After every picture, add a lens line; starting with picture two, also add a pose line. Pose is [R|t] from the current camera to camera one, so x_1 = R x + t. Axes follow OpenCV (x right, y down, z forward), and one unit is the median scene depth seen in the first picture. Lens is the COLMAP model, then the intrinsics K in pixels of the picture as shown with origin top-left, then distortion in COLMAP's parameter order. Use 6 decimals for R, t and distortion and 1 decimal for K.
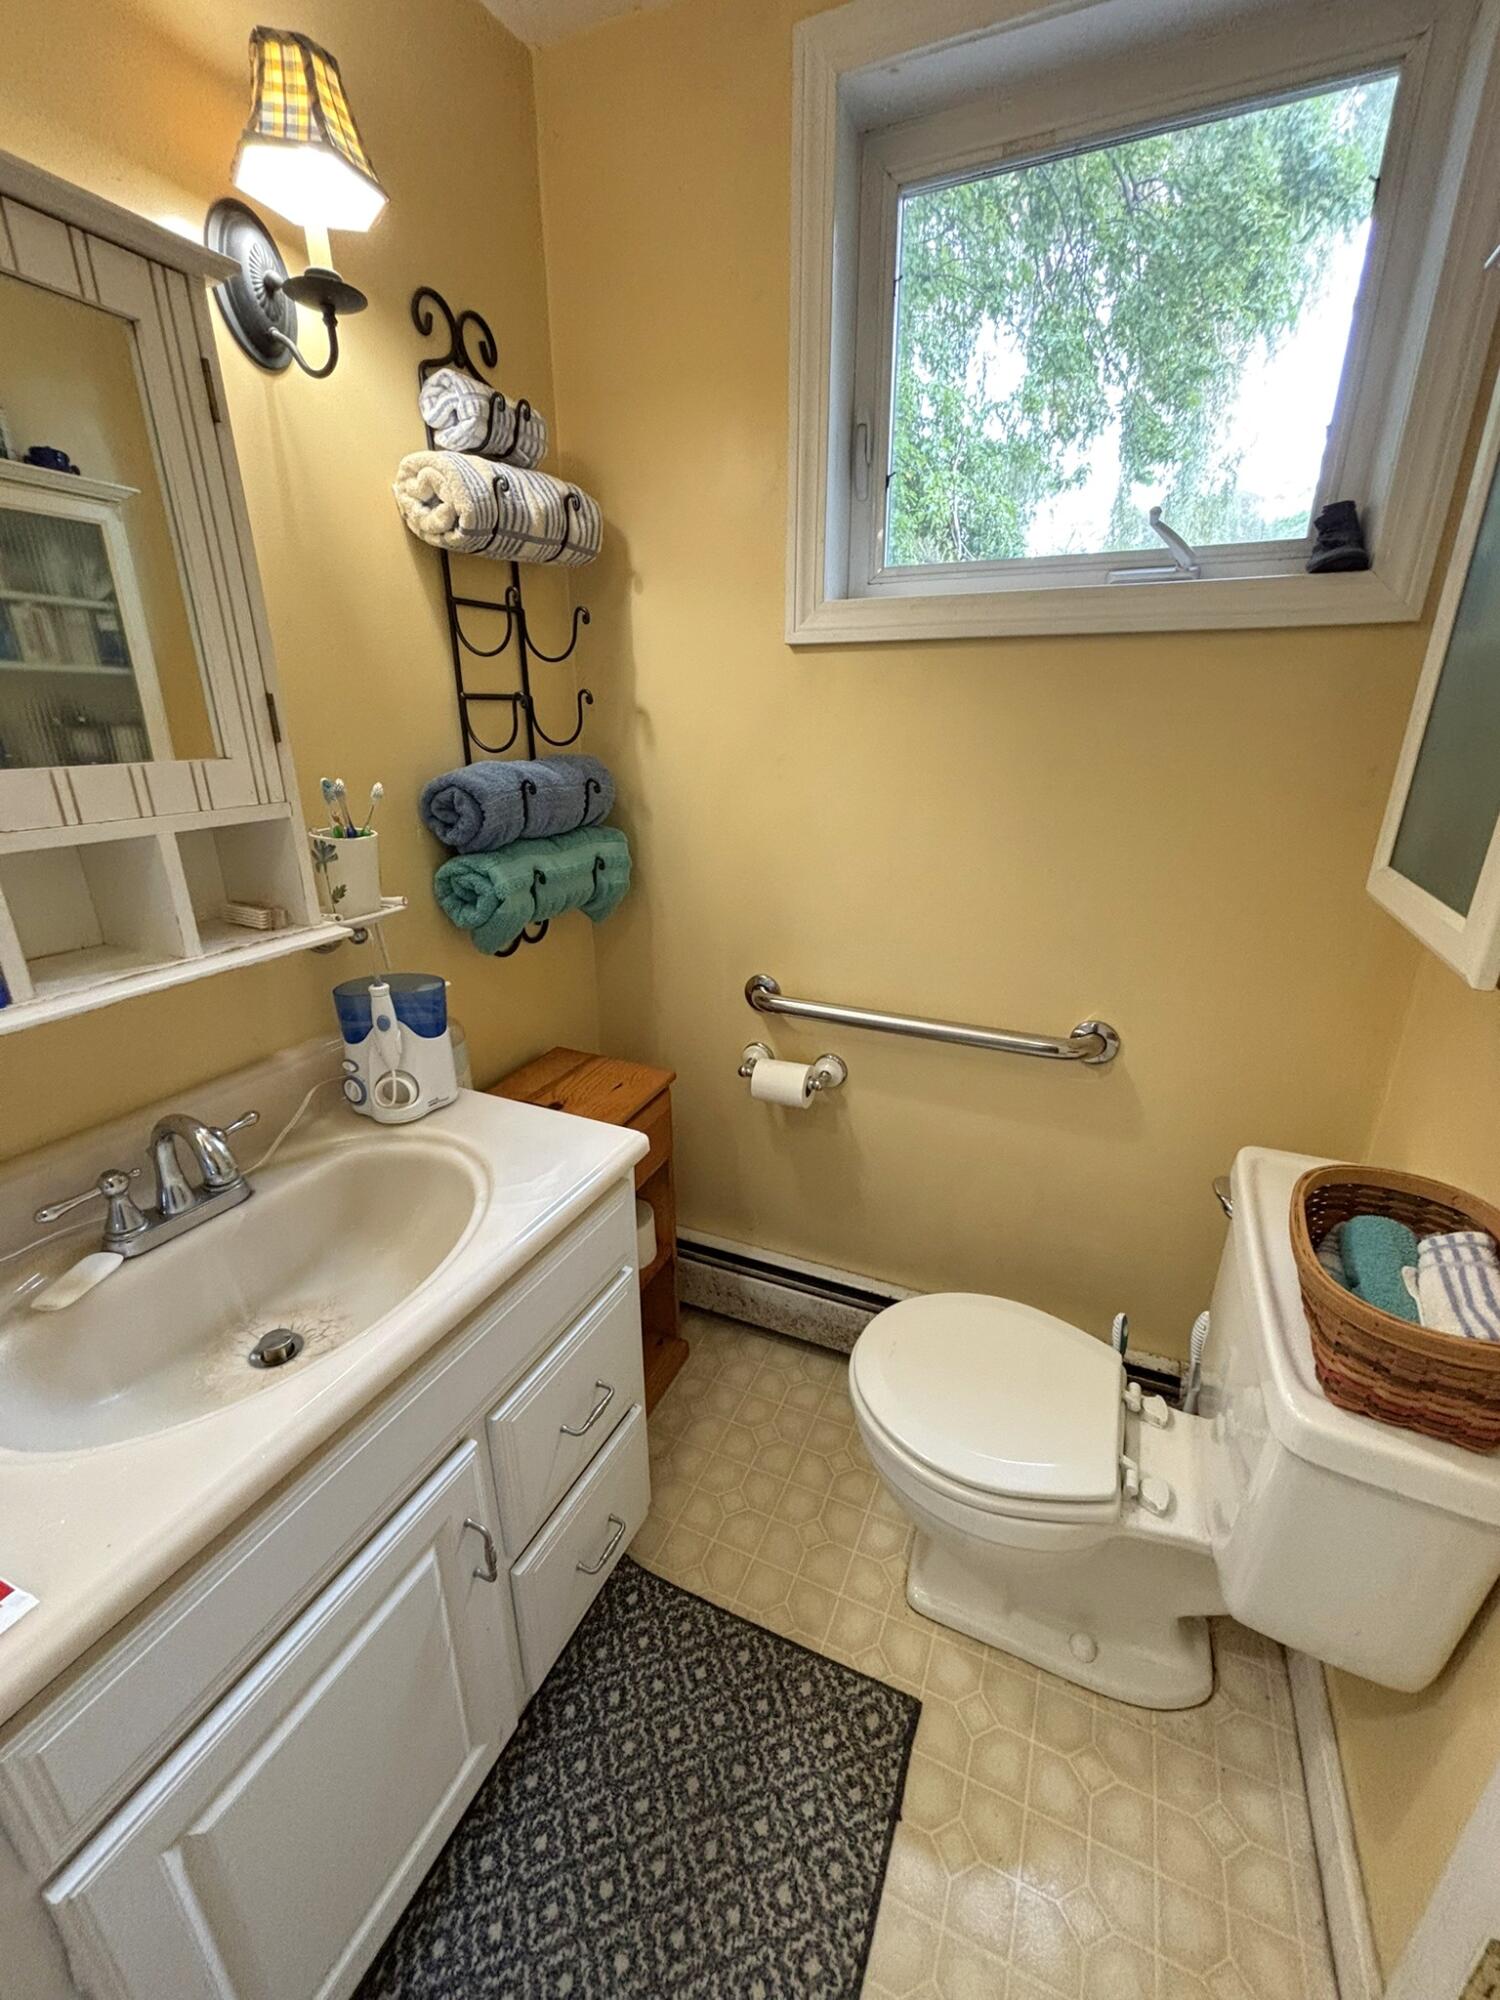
lens RADIAL K [[805.6, 0, 752.4], [0, 805.6, 993.0], [0, 0, 1]] dist [0.001296, -0.000769]
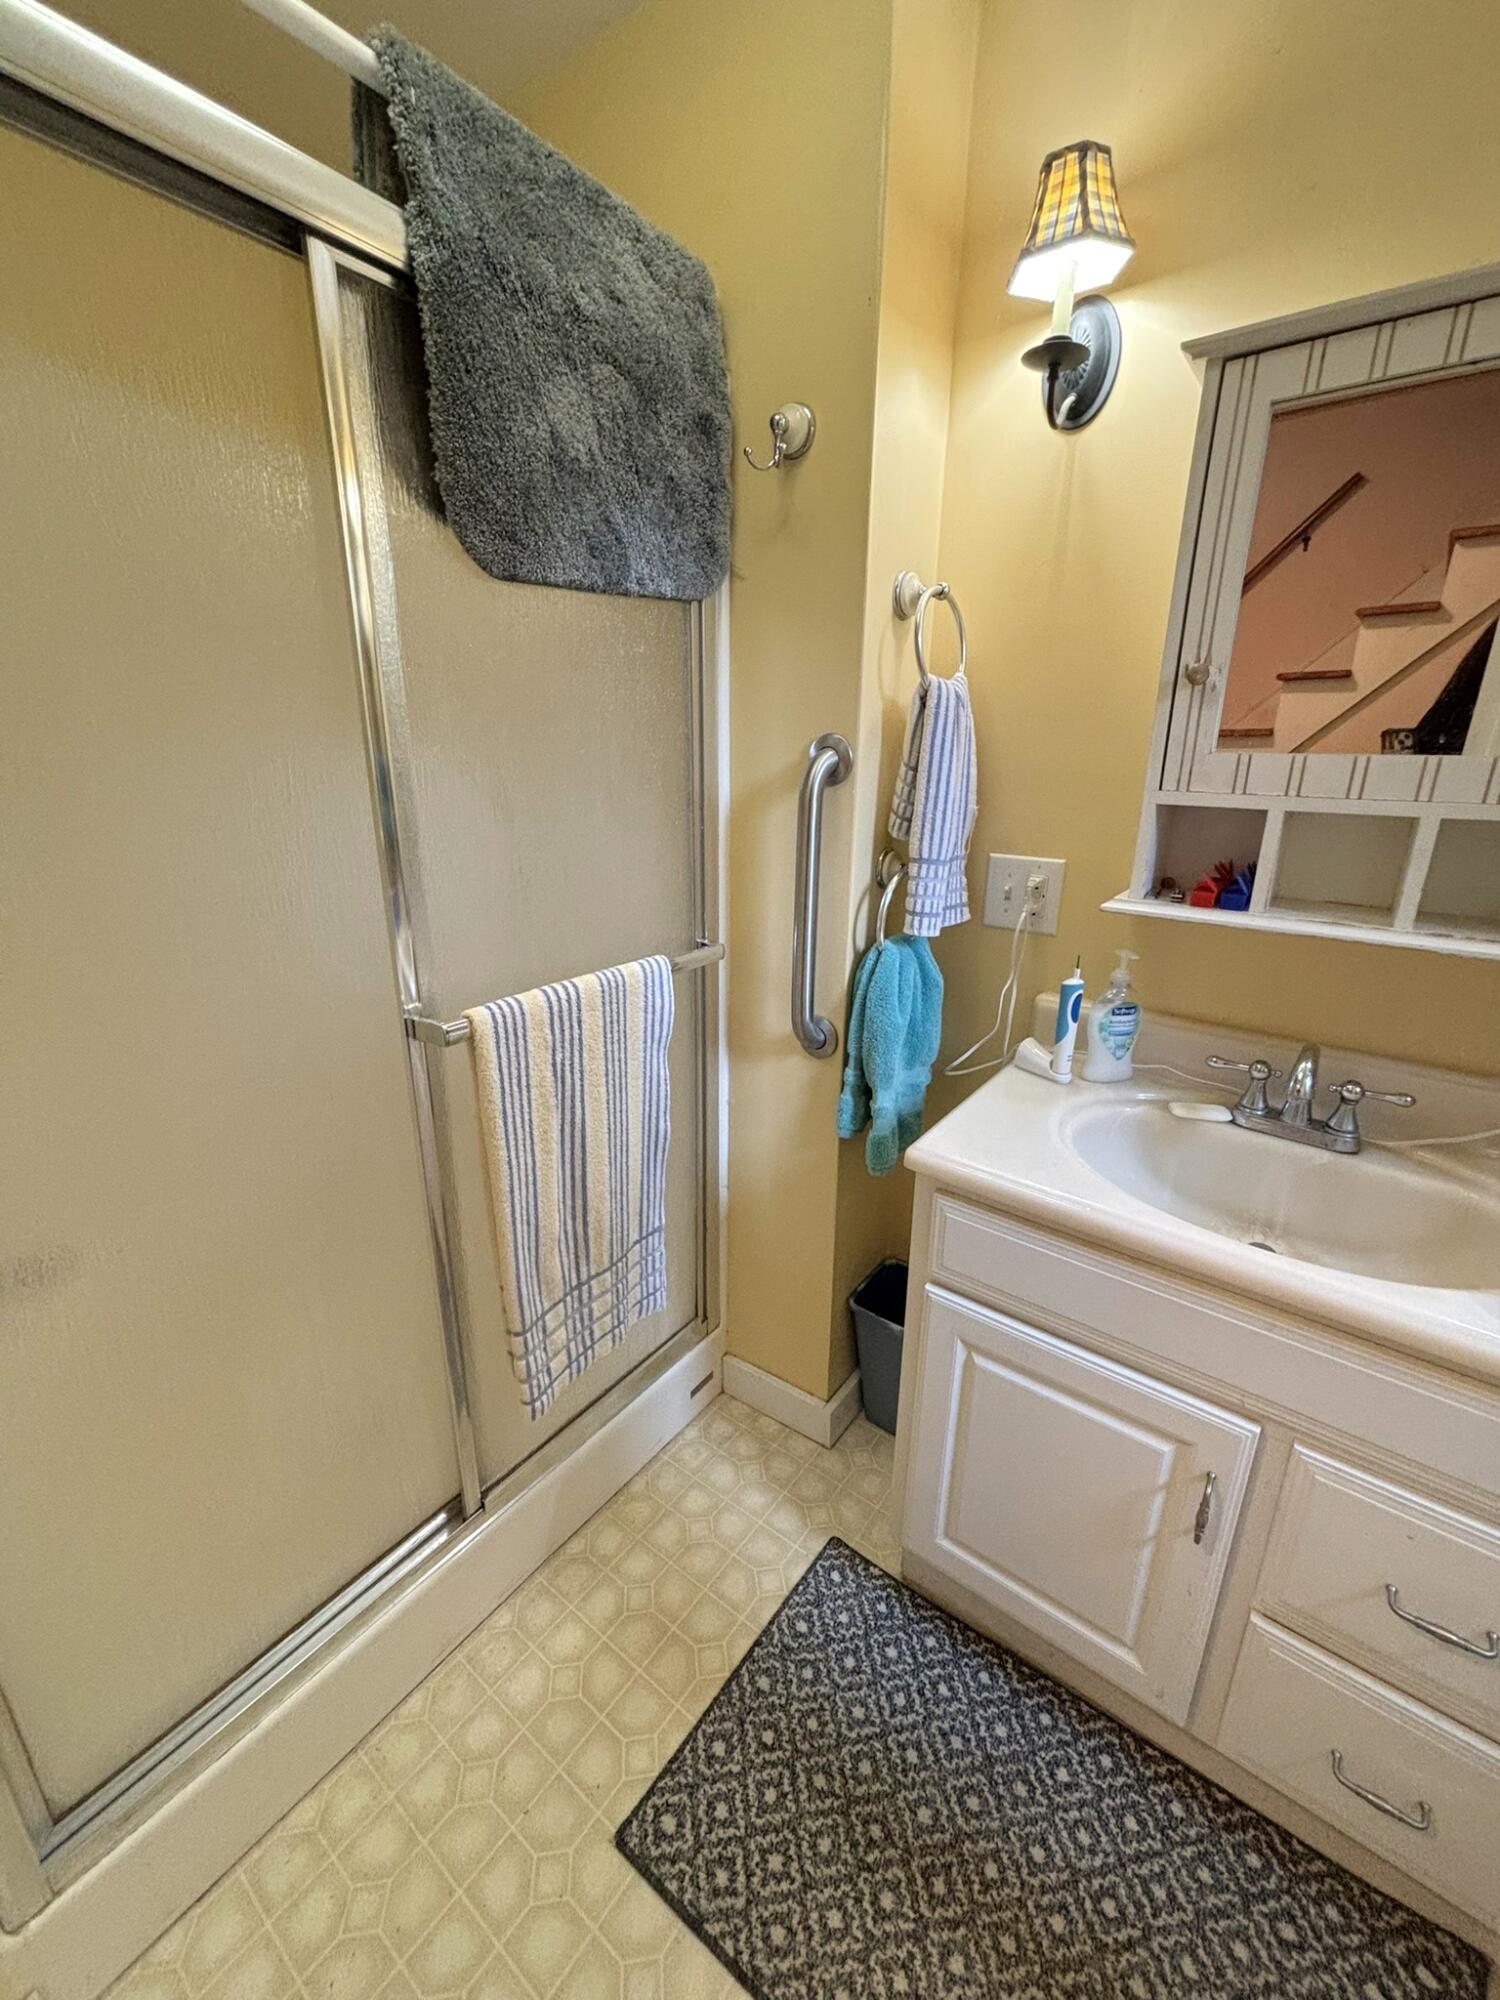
lens RADIAL K [[805.6, 0, 748.4], [0, 805.6, 998.1], [0, 0, 1]] dist [0.001296, -0.000769]
pose [[-0.221708, 0.296516, -0.928937, 0.527801], [-0.330855, 0.873258, 0.357709, -0.056264], [0.917268, 0.386650, -0.095505, 0.285357]]
